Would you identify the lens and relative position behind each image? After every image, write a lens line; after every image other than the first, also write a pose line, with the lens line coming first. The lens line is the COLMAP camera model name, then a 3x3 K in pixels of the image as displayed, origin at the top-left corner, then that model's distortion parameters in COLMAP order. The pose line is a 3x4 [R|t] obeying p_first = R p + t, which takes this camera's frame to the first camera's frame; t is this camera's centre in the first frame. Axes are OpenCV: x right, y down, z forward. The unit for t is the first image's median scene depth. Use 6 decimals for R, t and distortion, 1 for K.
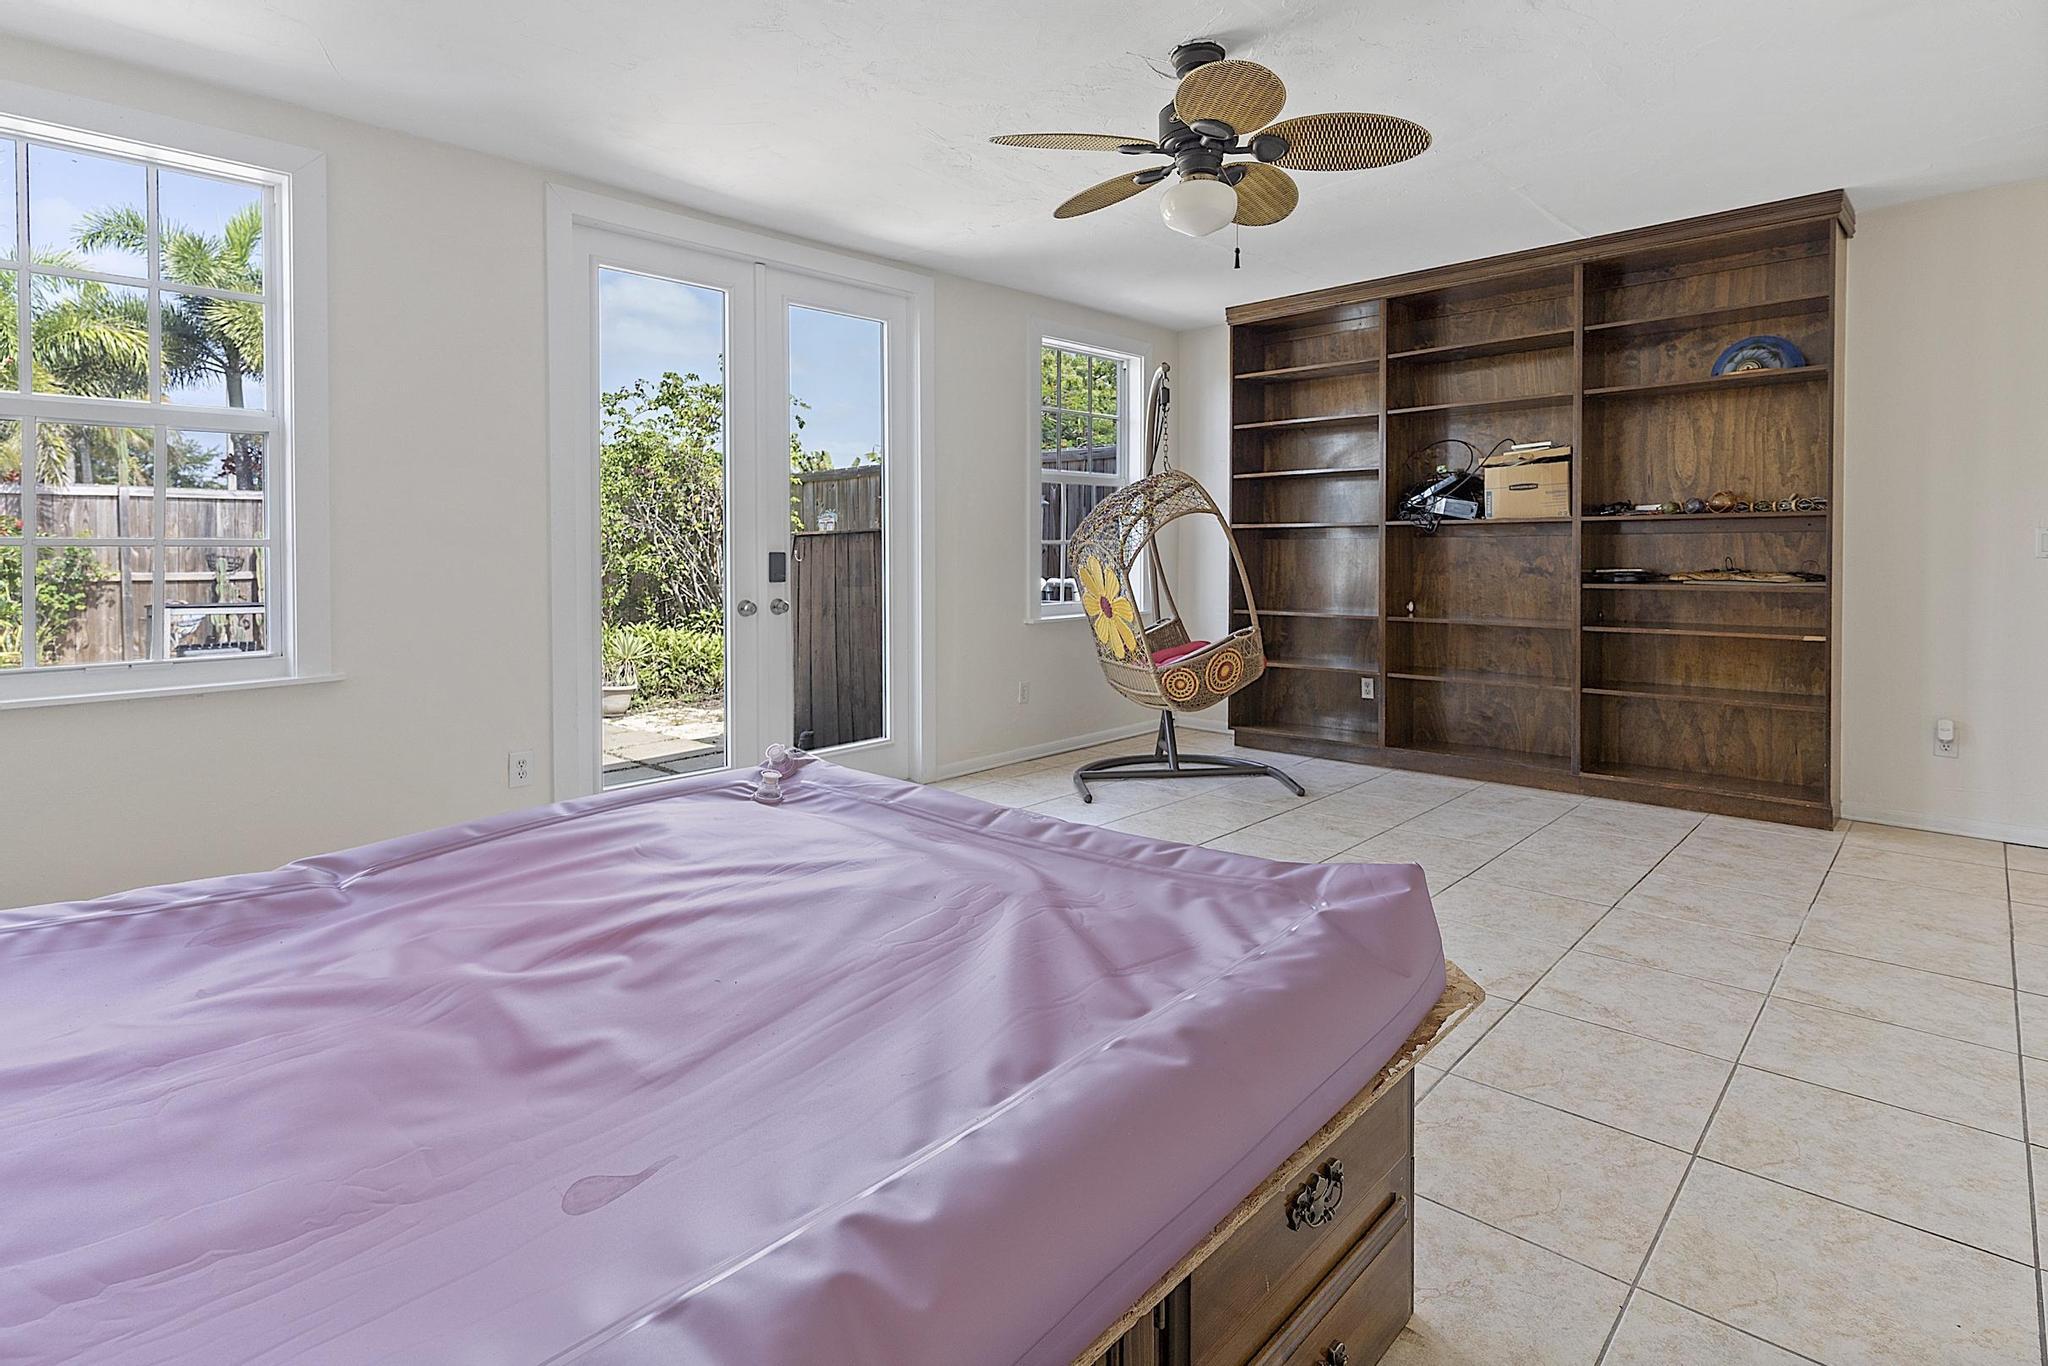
lens RADIAL K [[1041.9, 0, 1059.2], [0, 1041.9, 551.8], [0, 0, 1]] dist [0.001195, -0.000054]
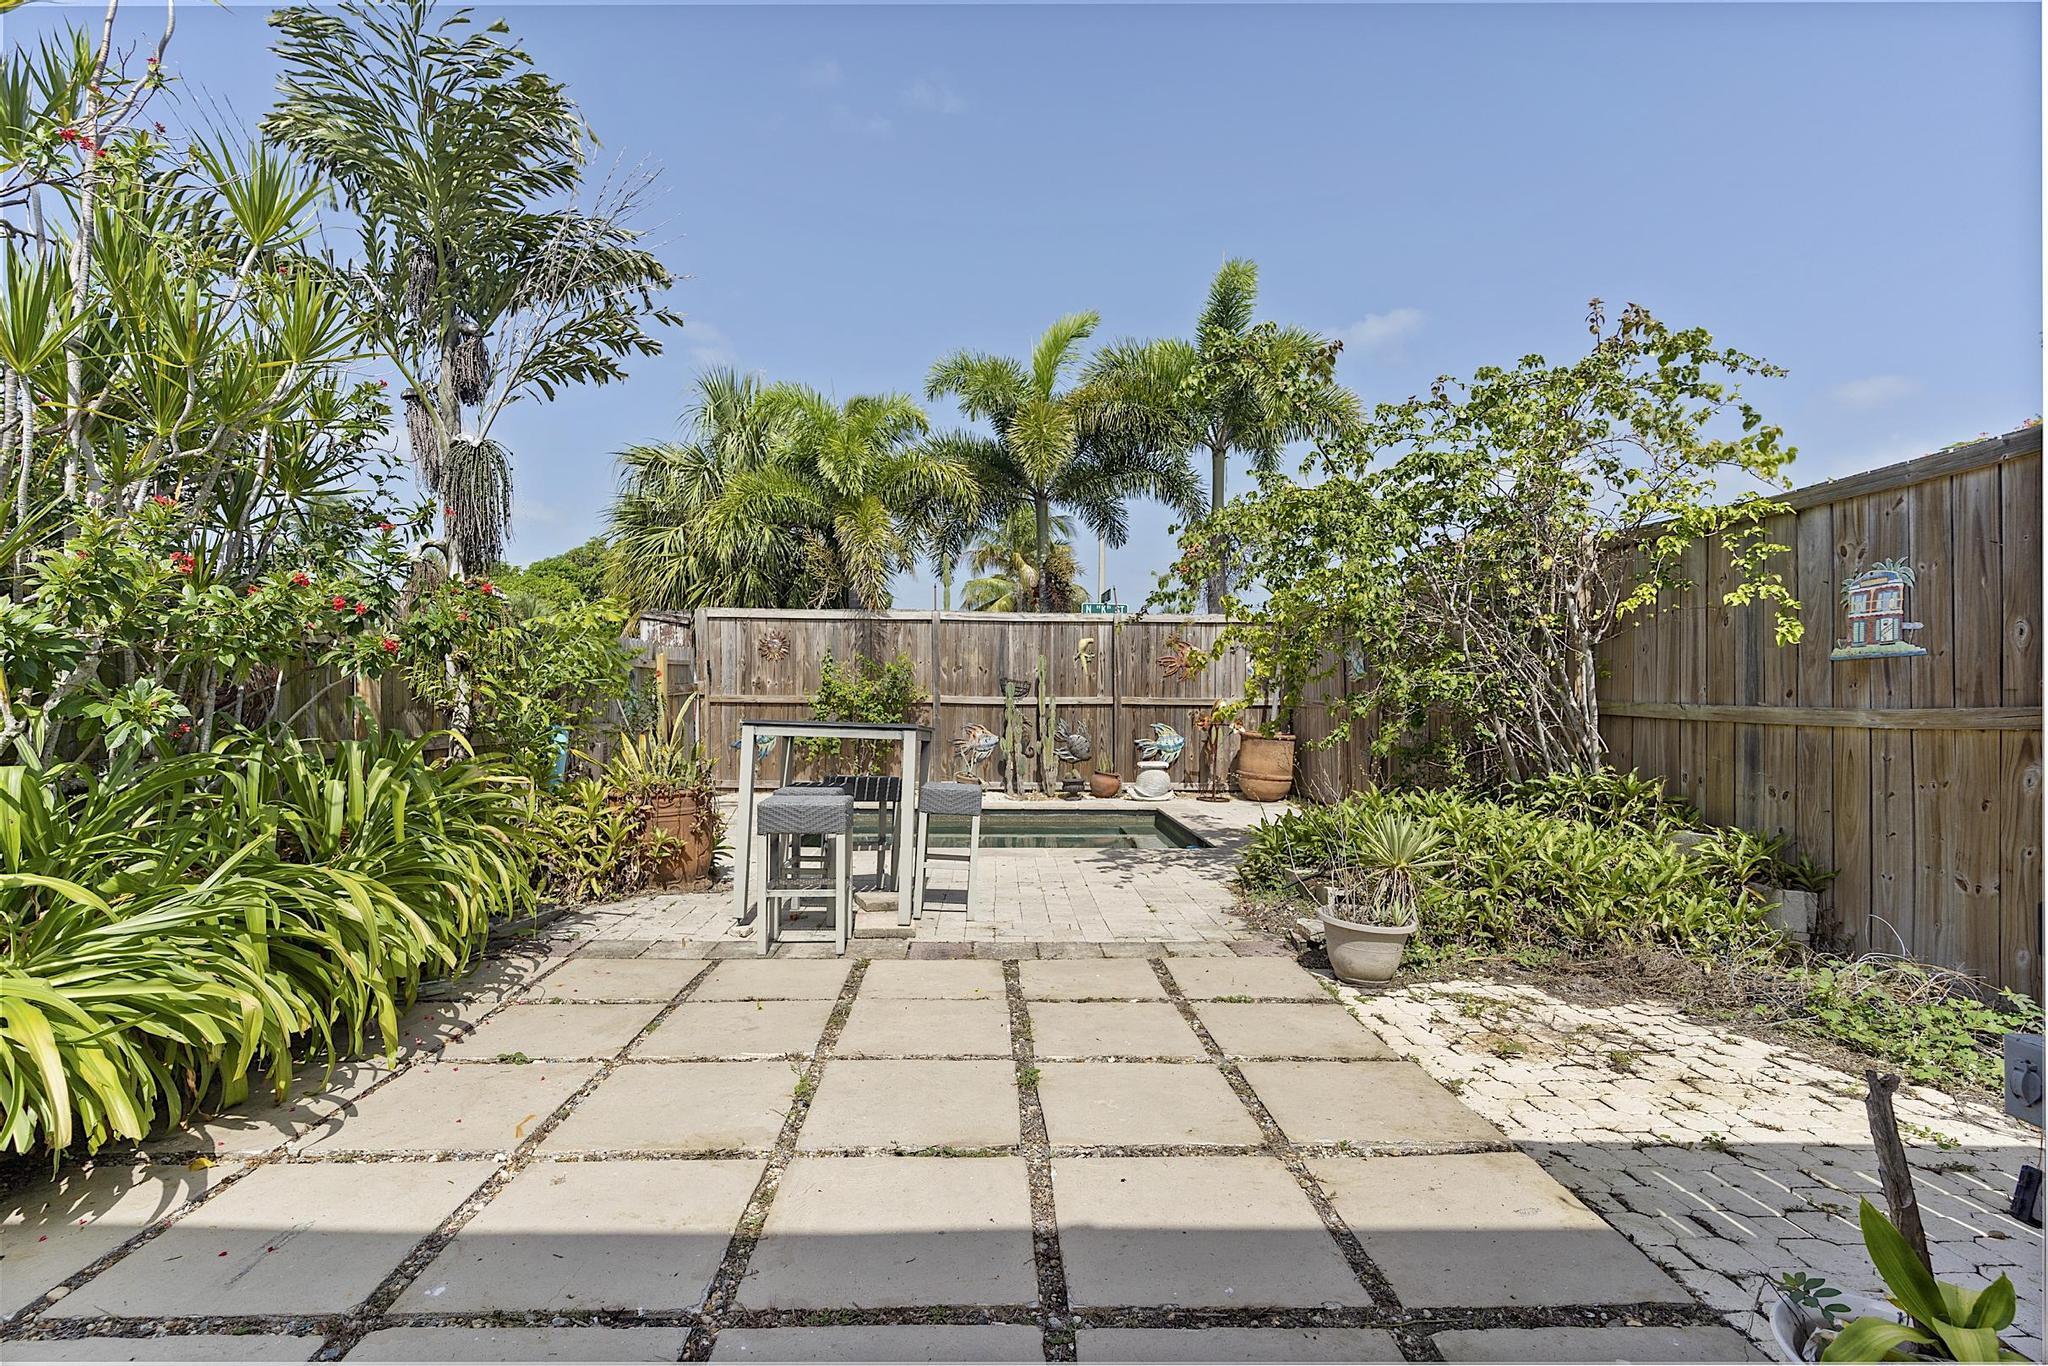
lens RADIAL K [[983.3, 0, 1014.1], [0, 983.3, 668.3], [0, 0, 1]] dist [0.003941, 0.000359]
pose [[0.686770, -0.006082, -0.726849, -0.158295], [-0.019412, 0.999455, -0.026704, 0.019894], [0.726616, 0.032449, 0.686278, 0.431948]]
